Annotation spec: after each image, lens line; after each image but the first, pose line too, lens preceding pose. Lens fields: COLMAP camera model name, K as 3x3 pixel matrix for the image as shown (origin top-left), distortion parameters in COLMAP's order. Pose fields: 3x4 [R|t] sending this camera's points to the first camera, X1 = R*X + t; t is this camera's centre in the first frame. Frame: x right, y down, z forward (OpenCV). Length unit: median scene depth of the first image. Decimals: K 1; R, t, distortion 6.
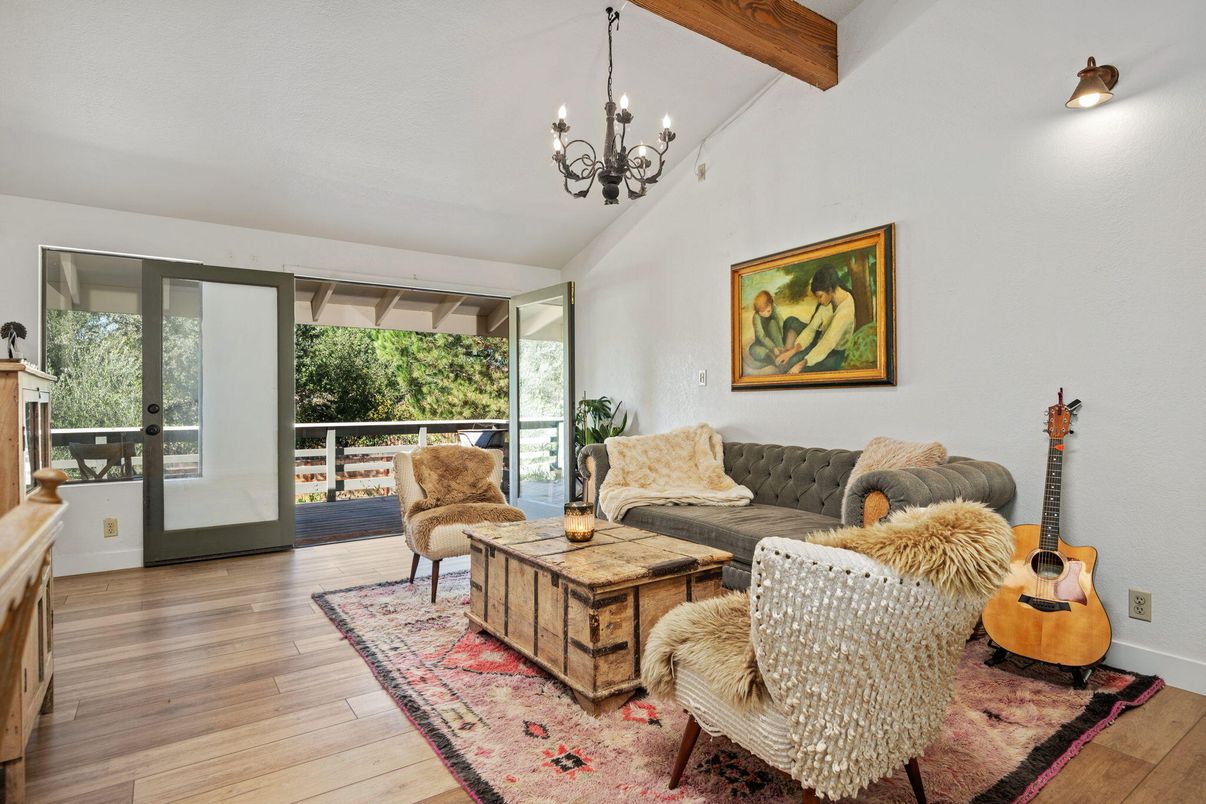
lens RADIAL K [[638.7, 0, 603.0], [0, 638.7, 401.6], [0, 0, 1]] dist [0.000979, 0.000349]
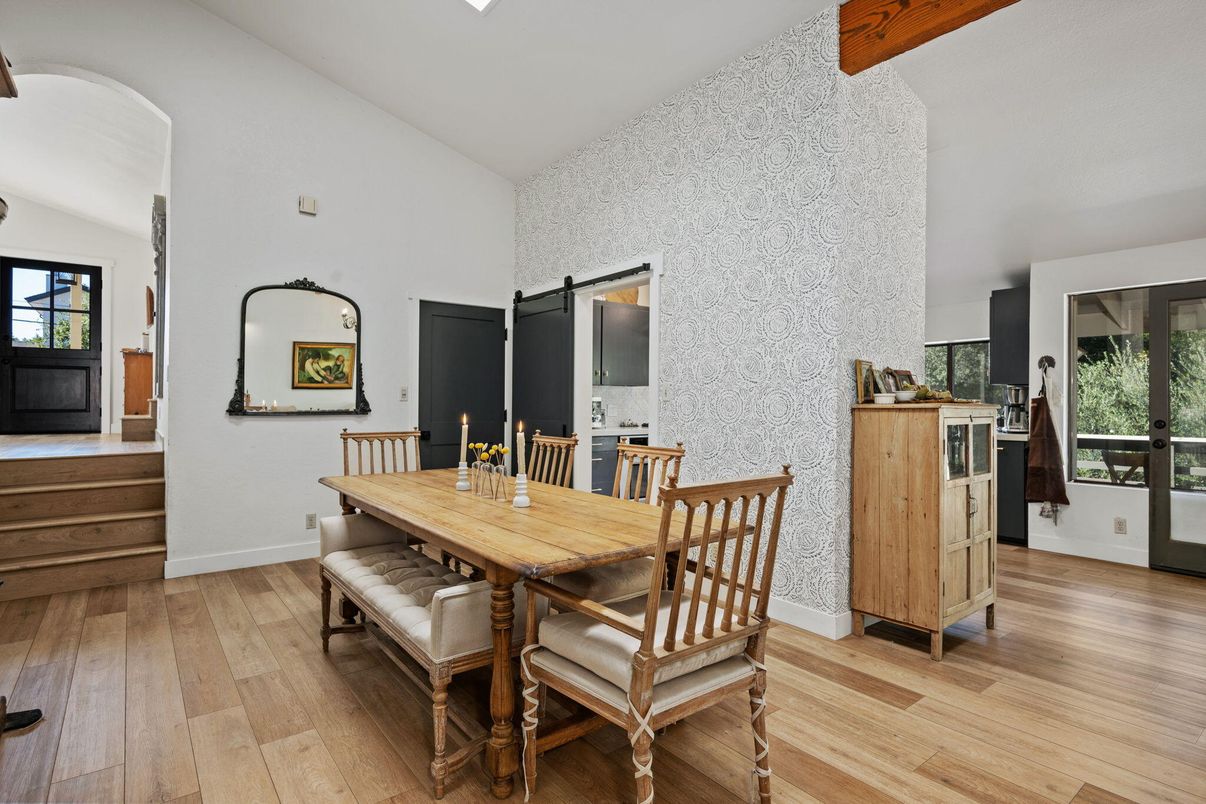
lens RADIAL K [[597.7, 0, 592.8], [0, 597.7, 399.1], [0, 0, 1]] dist [-0.000306, 0.001344]
pose [[0.044107, -0.002320, -0.999024, 0.299173], [-0.002212, 0.999995, -0.002420, -0.030144], [0.999024, 0.002317, 0.044102, -0.002436]]
